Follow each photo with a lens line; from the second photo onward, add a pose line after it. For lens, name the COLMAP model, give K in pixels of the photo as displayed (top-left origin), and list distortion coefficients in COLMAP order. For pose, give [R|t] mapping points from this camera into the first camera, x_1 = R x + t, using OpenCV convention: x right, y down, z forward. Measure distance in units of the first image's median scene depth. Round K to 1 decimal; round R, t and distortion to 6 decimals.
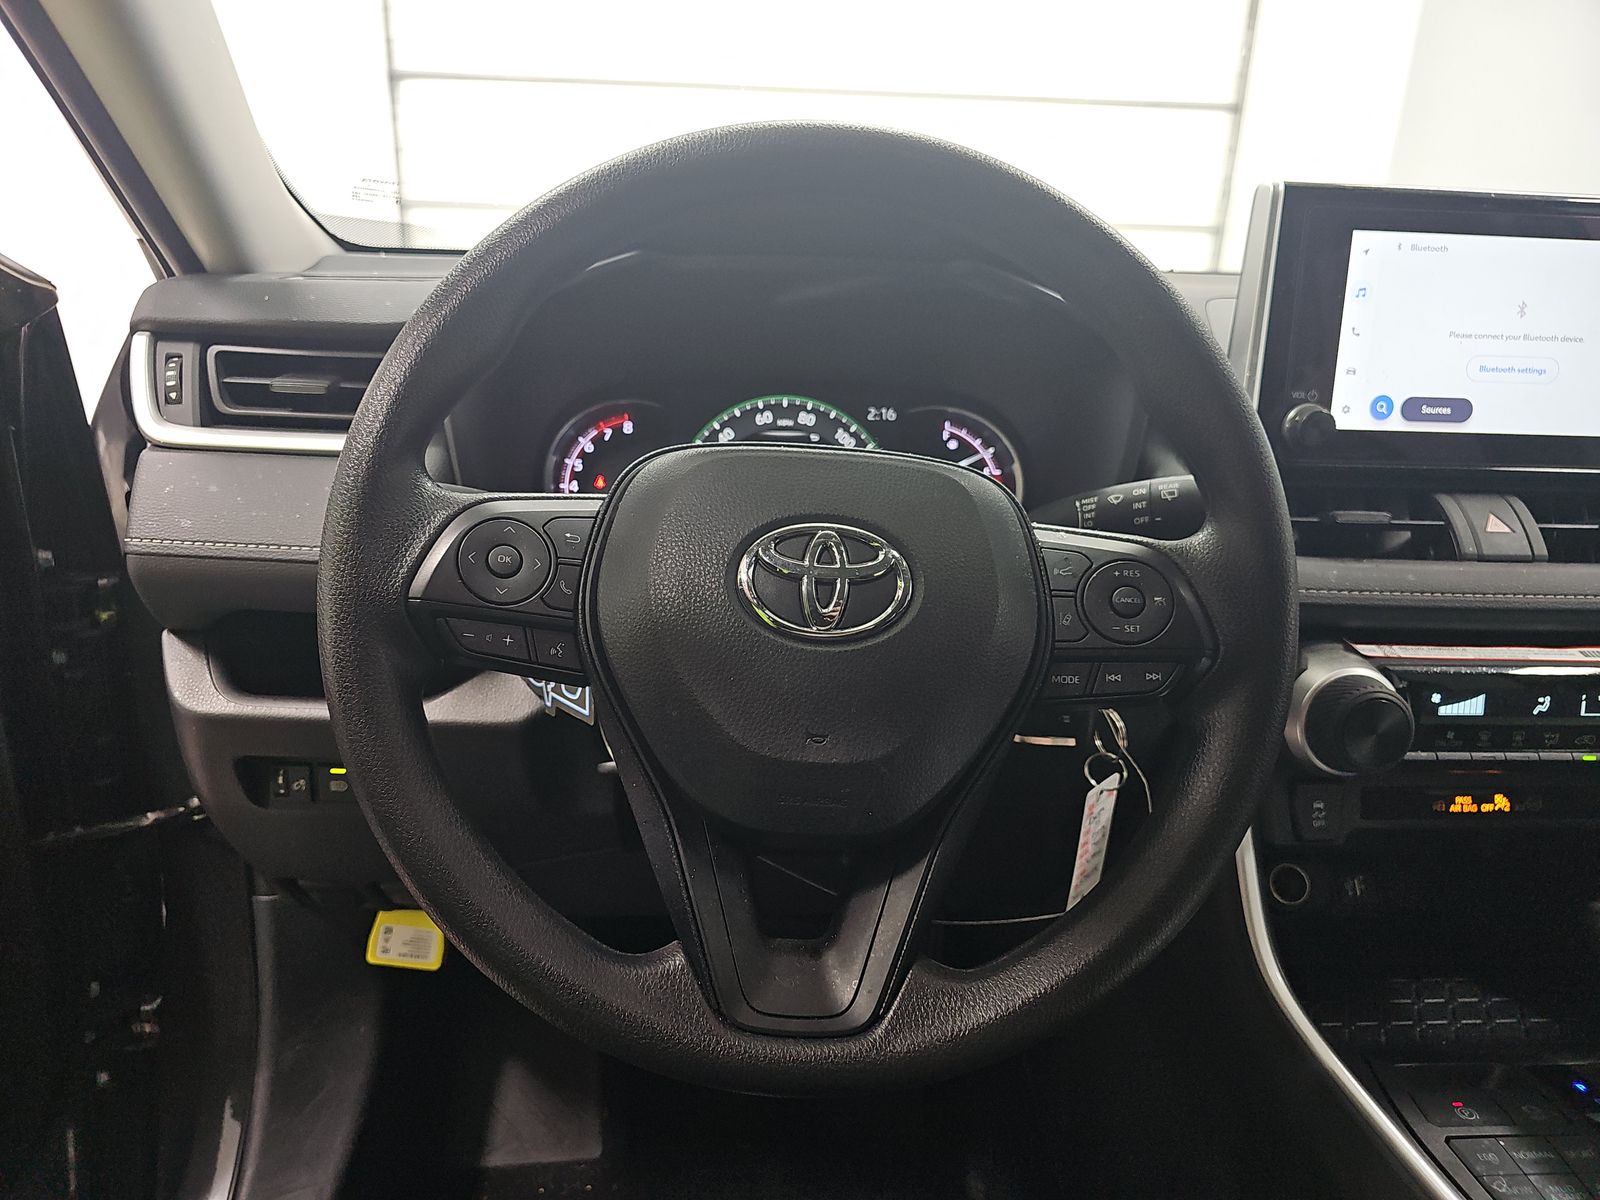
lens RADIAL K [[1074.4, 0, 797.4], [0, 1074.4, 605.8], [0, 0, 1]] dist [0.039993, 0.001504]
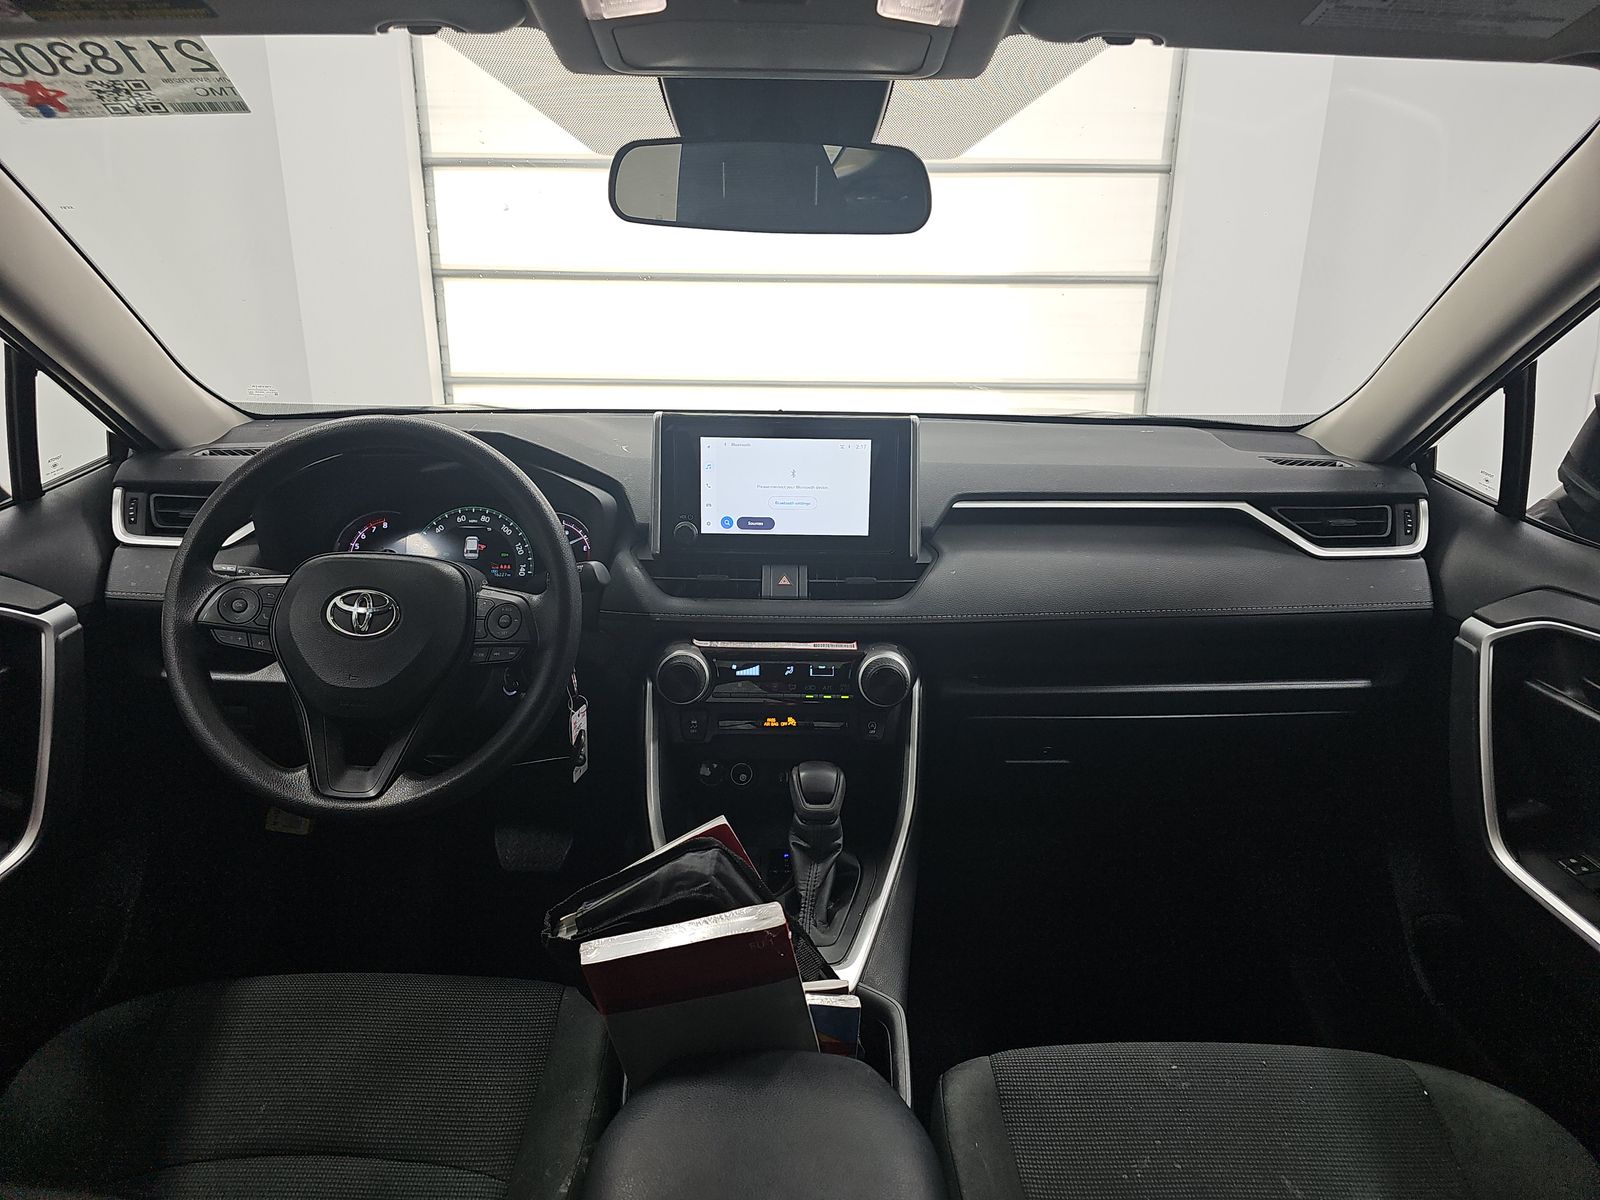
lens RADIAL K [[1074.4, 0, 820.9], [0, 1074.4, 597.8], [0, 0, 1]] dist [0.039993, 0.001504]
pose [[0.998580, -0.003938, -0.053134, 0.791488], [0.003127, 0.999877, -0.015342, -0.012769], [0.053188, 0.015154, 0.998470, -0.929704]]
